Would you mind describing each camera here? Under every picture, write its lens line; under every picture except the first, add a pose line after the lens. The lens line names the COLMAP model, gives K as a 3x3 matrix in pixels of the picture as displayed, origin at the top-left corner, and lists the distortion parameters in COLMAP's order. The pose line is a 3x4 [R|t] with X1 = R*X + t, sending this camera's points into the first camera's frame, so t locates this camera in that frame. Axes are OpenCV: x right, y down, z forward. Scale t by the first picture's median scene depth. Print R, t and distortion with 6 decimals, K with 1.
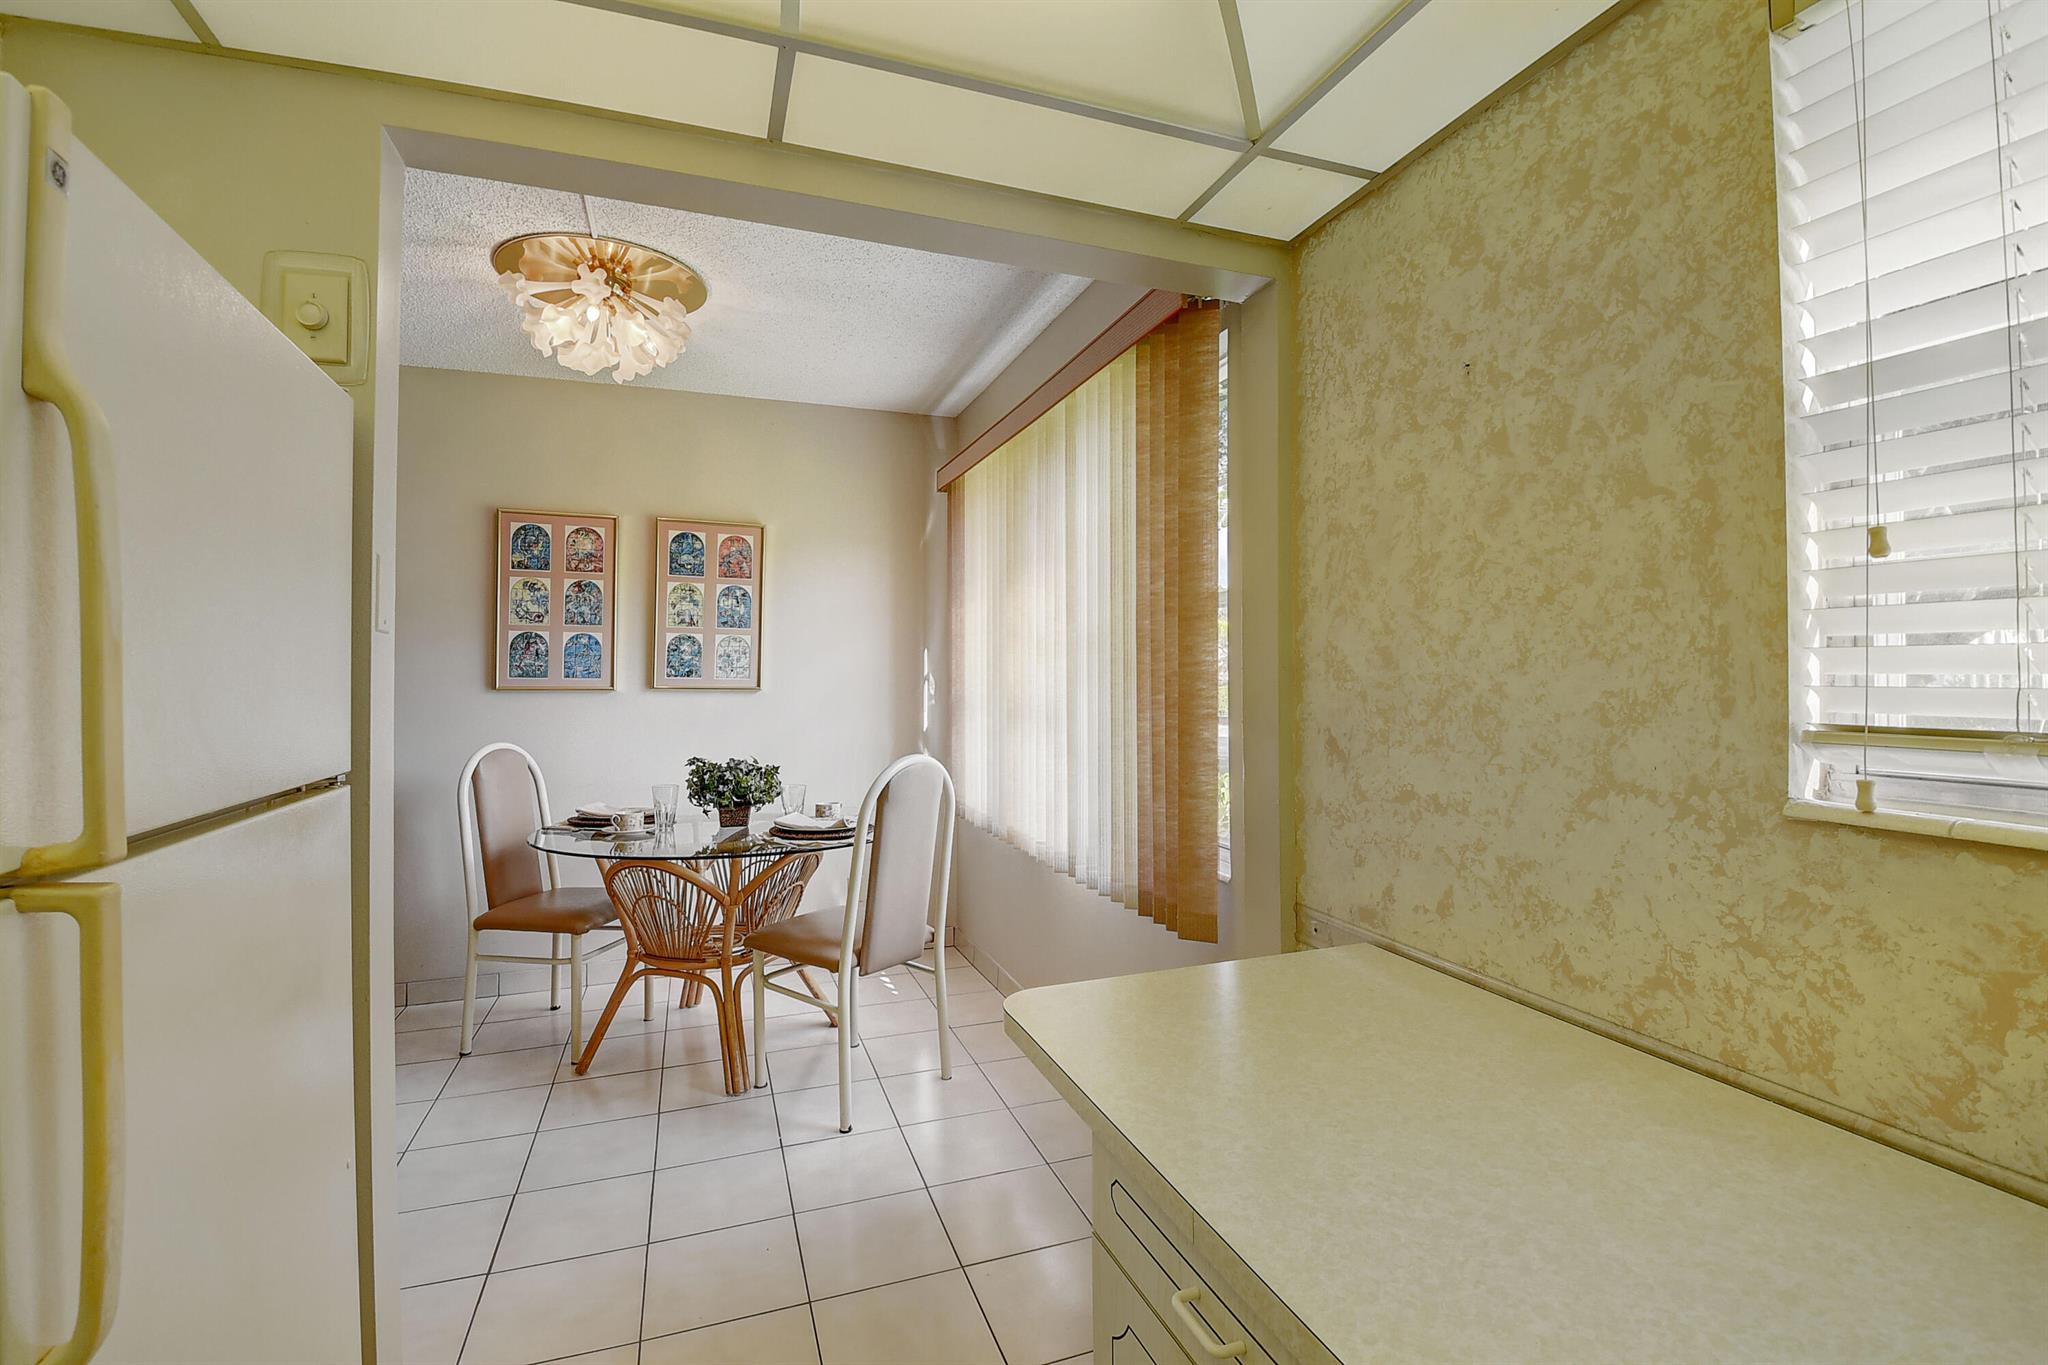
lens RADIAL K [[898.9, 0, 1017.6], [0, 898.9, 663.7], [0, 0, 1]] dist [0.012155, -0.024870]
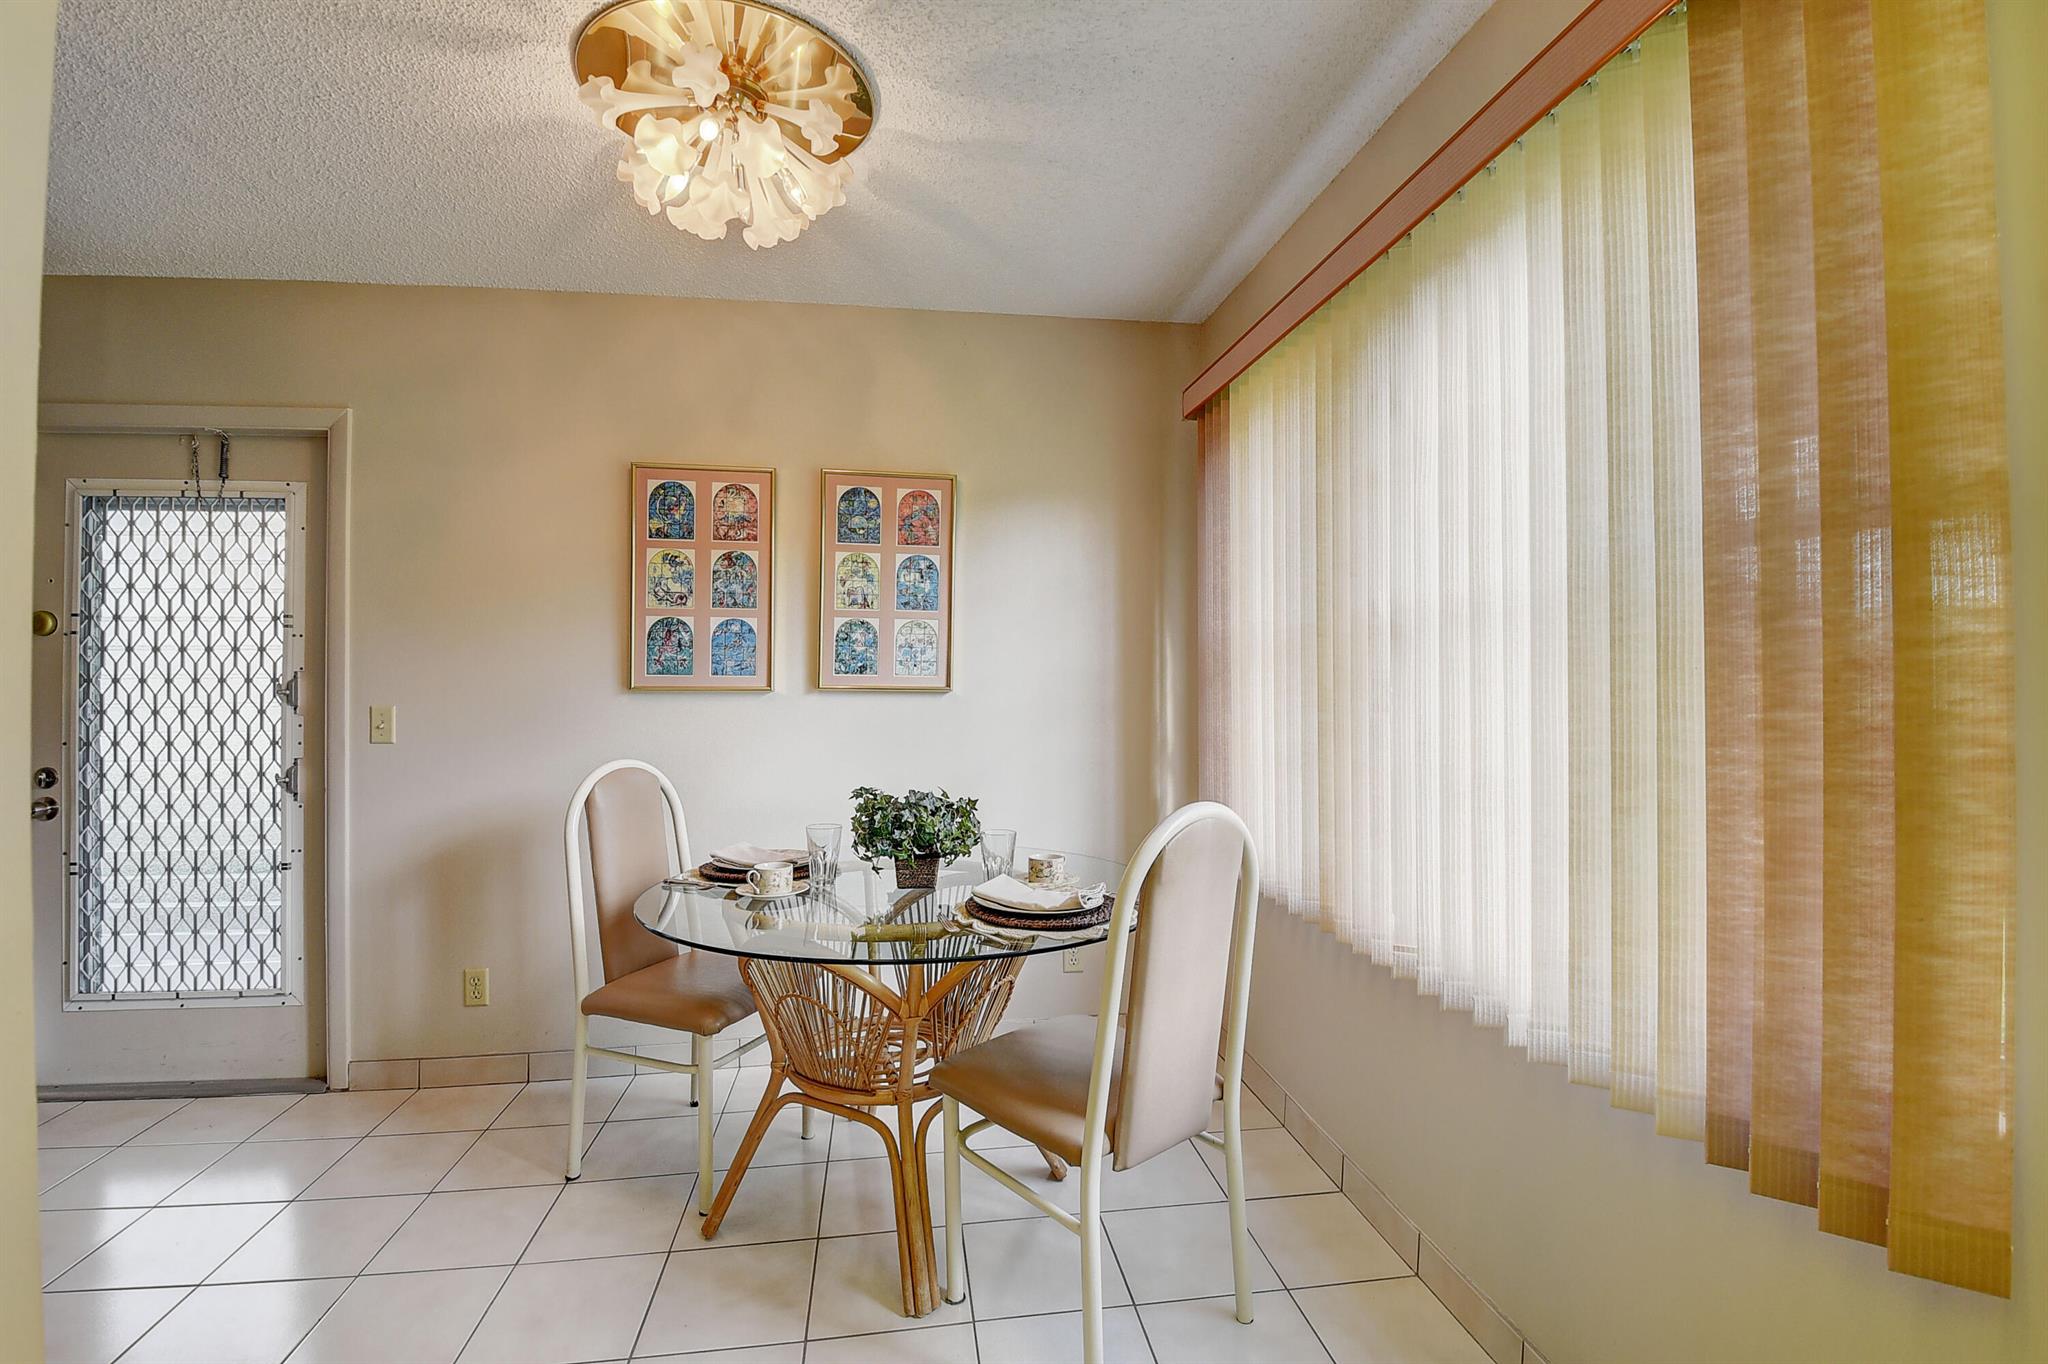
lens RADIAL K [[898.9, 0, 1017.6], [0, 898.9, 663.2], [0, 0, 1]] dist [0.012155, -0.024870]
pose [[0.979608, -0.003416, -0.200889, -0.095946], [0.003888, 0.999991, 0.001953, 0.005680], [0.200880, -0.002694, 0.979612, 0.328662]]
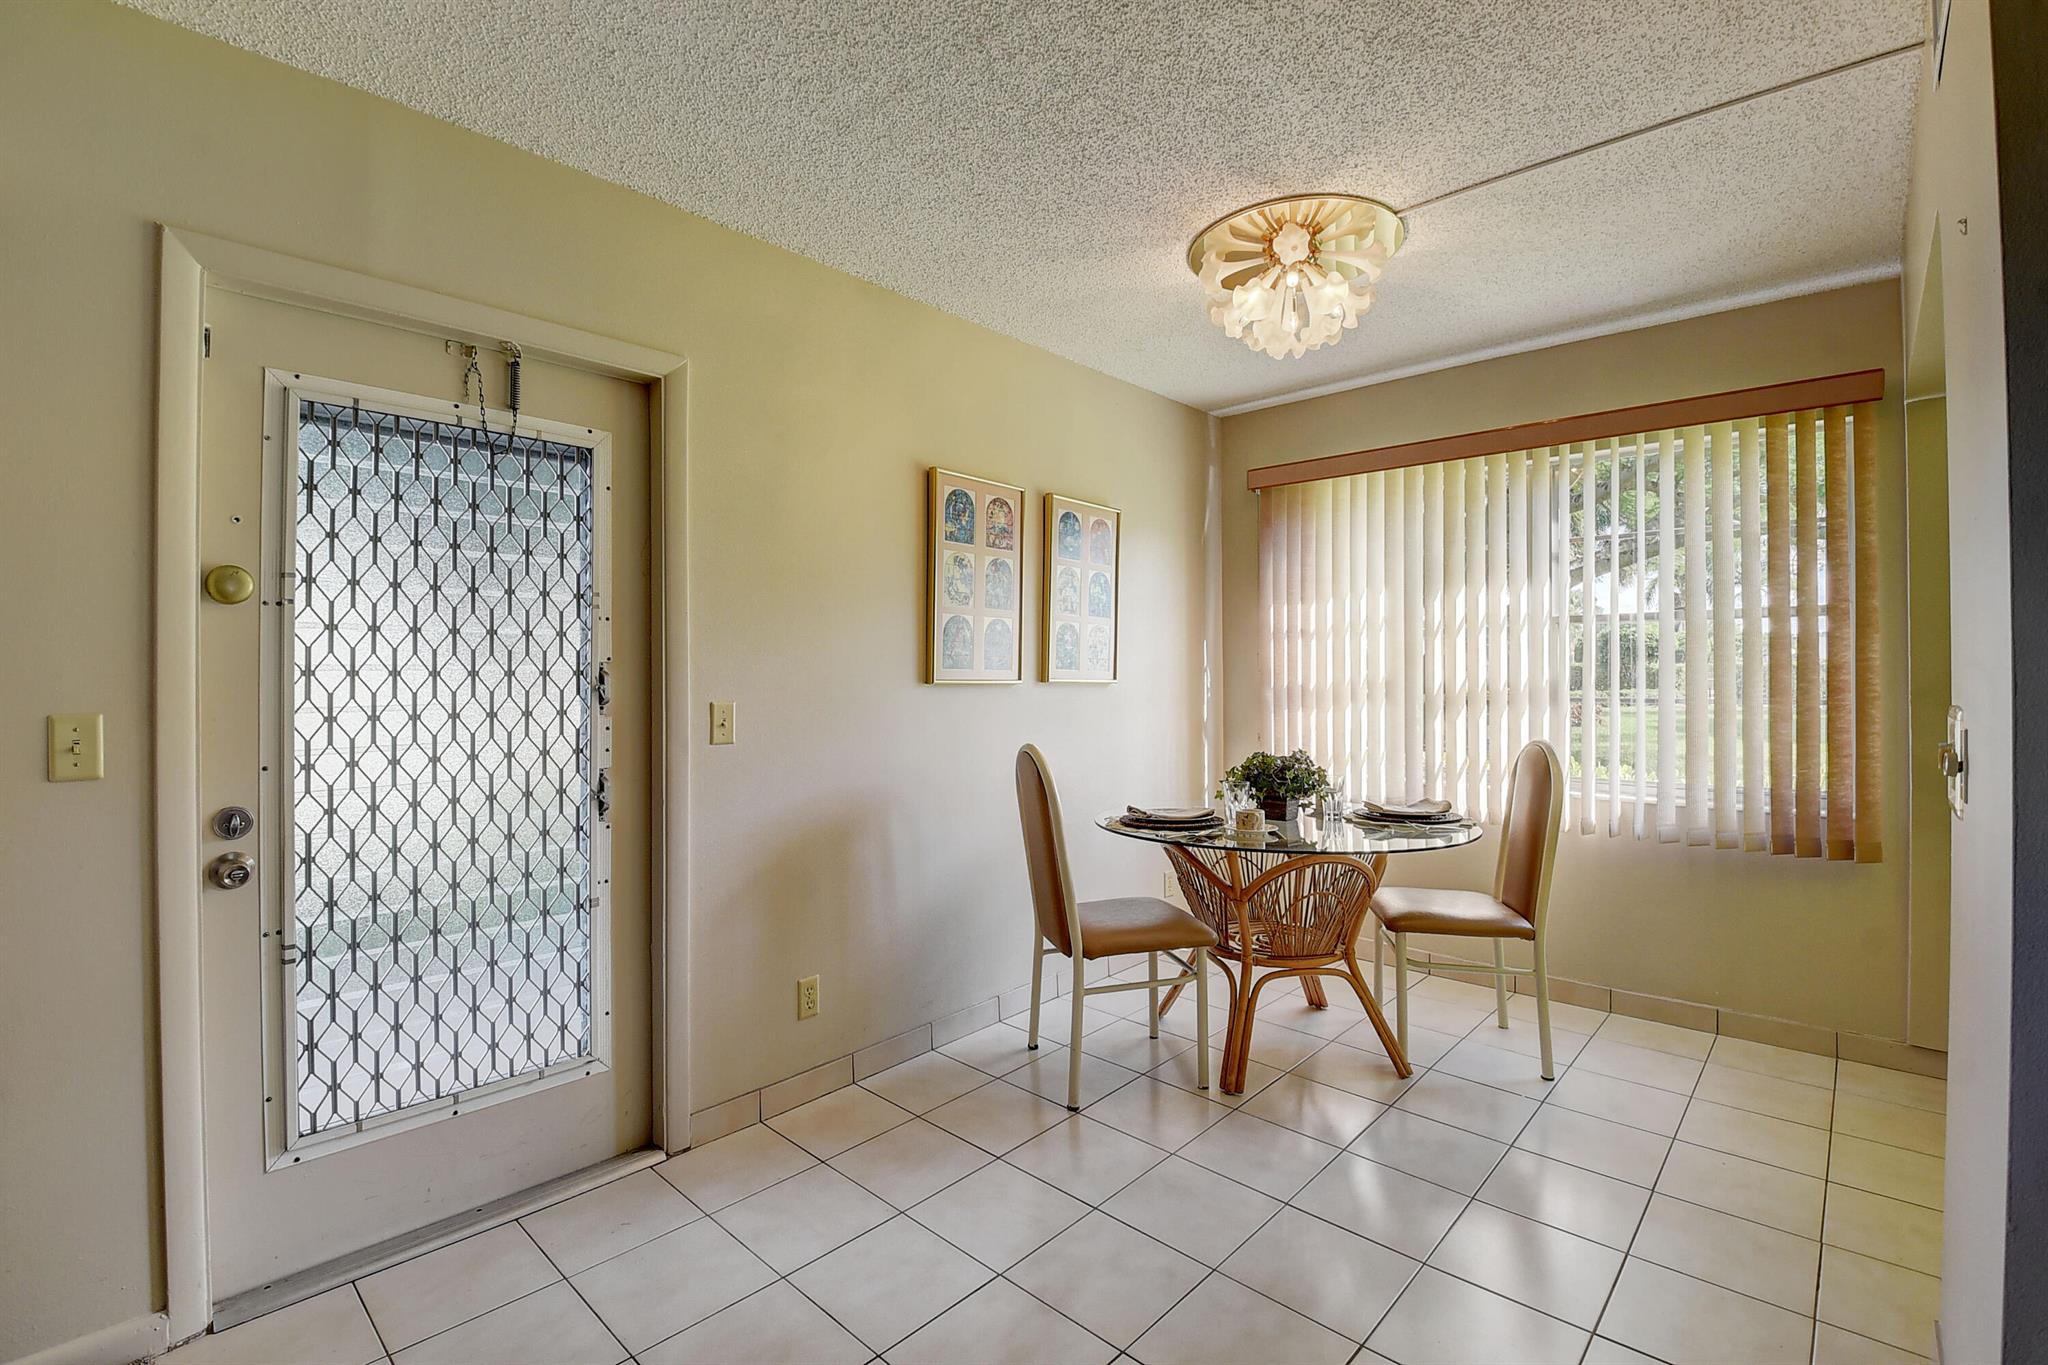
lens RADIAL K [[898.9, 0, 1017.6], [0, 898.9, 663.7], [0, 0, 1]] dist [0.012155, -0.024870]
pose [[0.891697, 0.006577, 0.452586, -1.018575], [-0.008727, 0.999958, 0.002662, 0.008733], [-0.452550, -0.006324, 0.891717, 0.251117]]
